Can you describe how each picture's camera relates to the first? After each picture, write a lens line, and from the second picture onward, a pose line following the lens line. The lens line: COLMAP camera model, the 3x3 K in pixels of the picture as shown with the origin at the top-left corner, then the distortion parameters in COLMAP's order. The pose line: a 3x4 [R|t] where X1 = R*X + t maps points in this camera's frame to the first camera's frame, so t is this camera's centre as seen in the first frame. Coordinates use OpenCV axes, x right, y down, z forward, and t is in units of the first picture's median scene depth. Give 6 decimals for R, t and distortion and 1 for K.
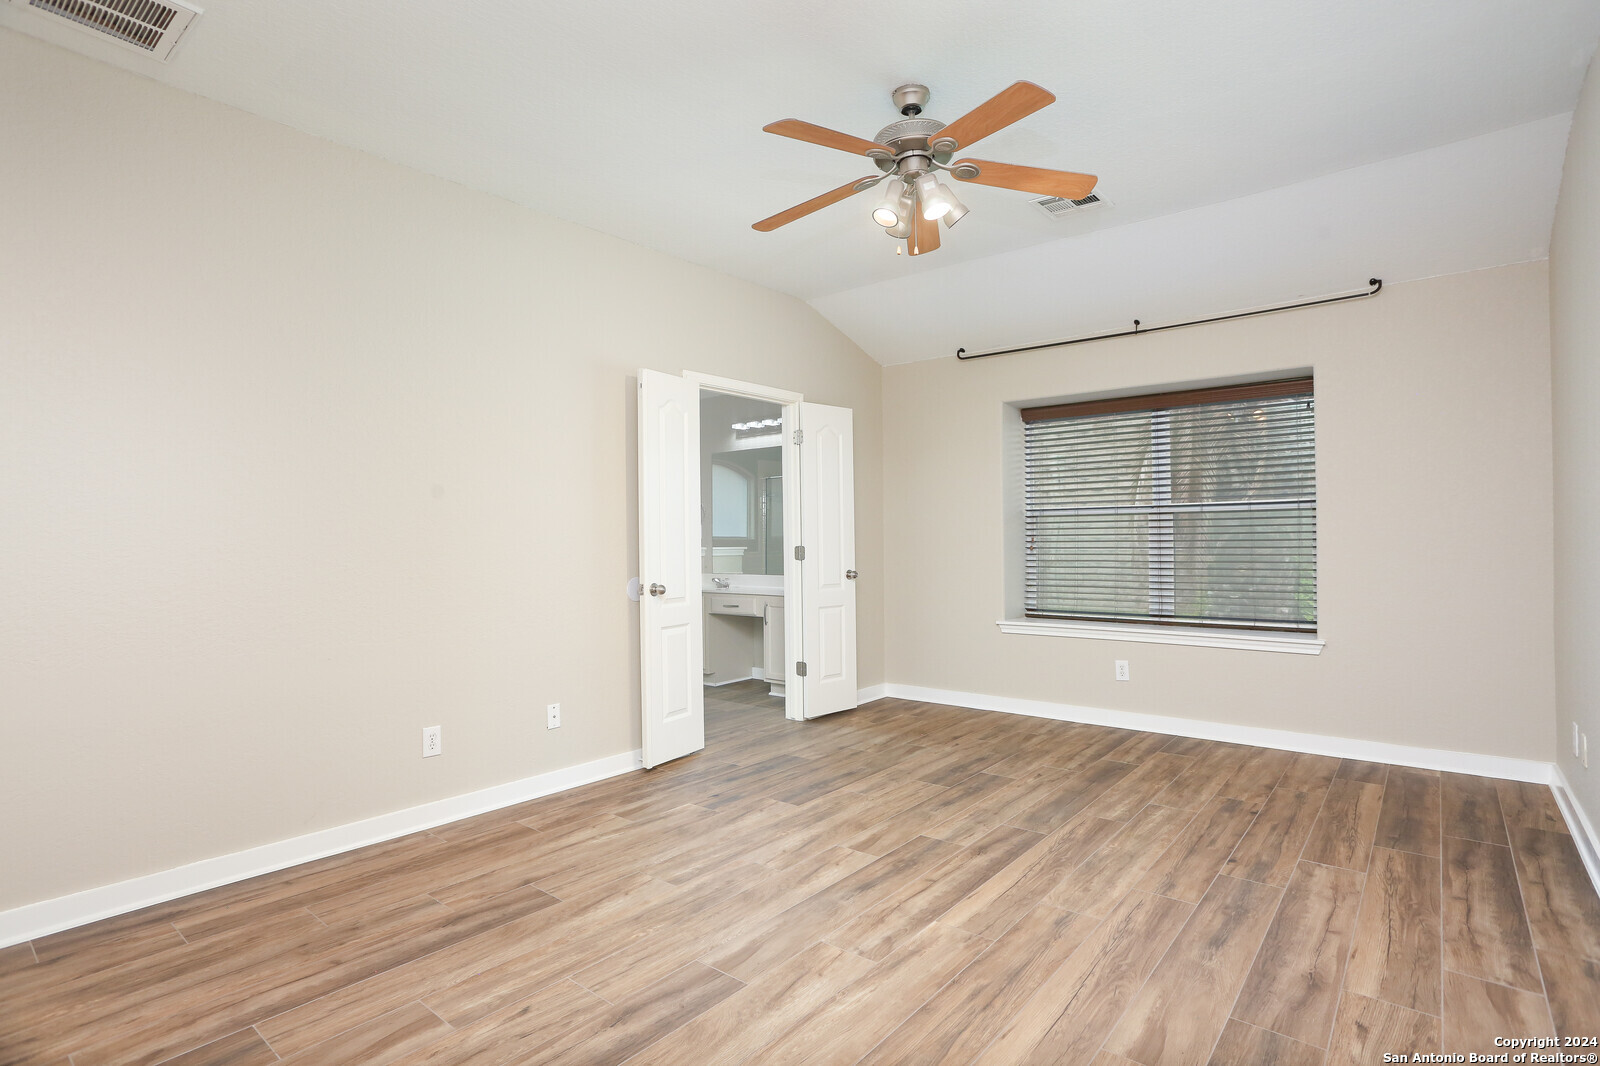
lens RADIAL K [[785.6, 0, 802.3], [0, 785.6, 530.7], [0, 0, 1]] dist [-0.061101, 0.011922]
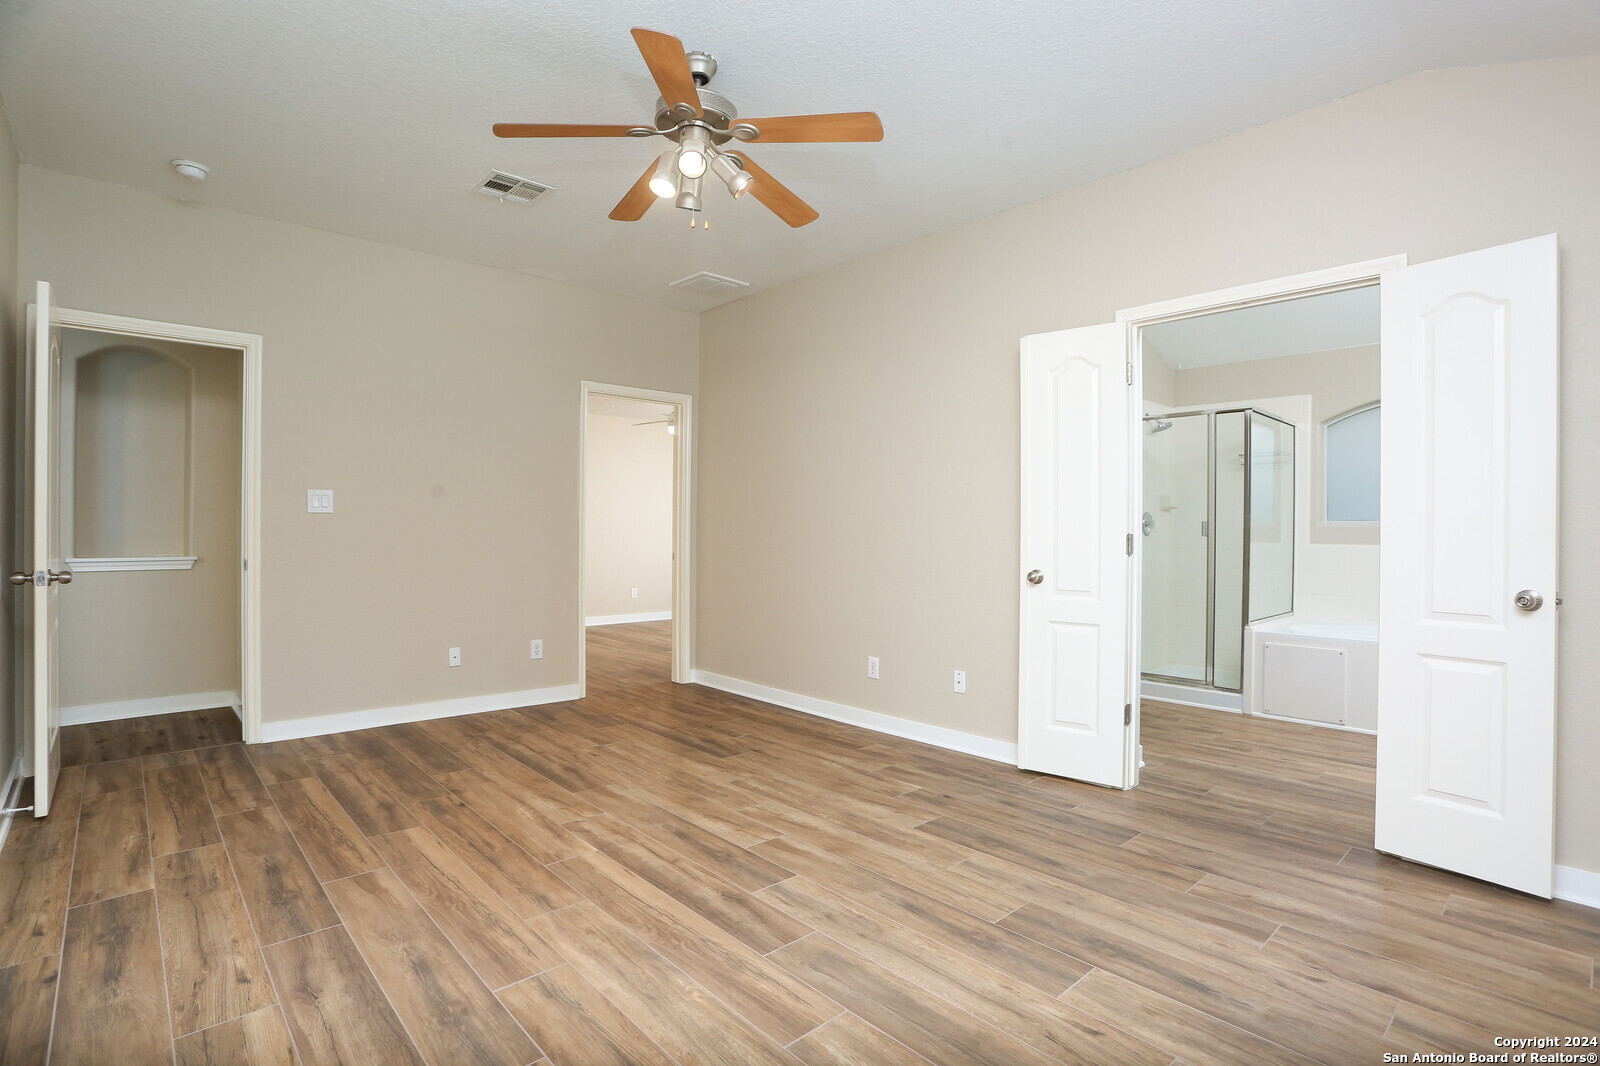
lens RADIAL K [[785.6, 0, 800.7], [0, 785.6, 531.3], [0, 0, 1]] dist [-0.061101, 0.011922]
pose [[-0.142687, 0.010789, -0.989709, 1.067896], [0.009950, 0.999906, 0.009466, 0.014409], [0.989718, -0.008497, -0.142780, 1.231247]]
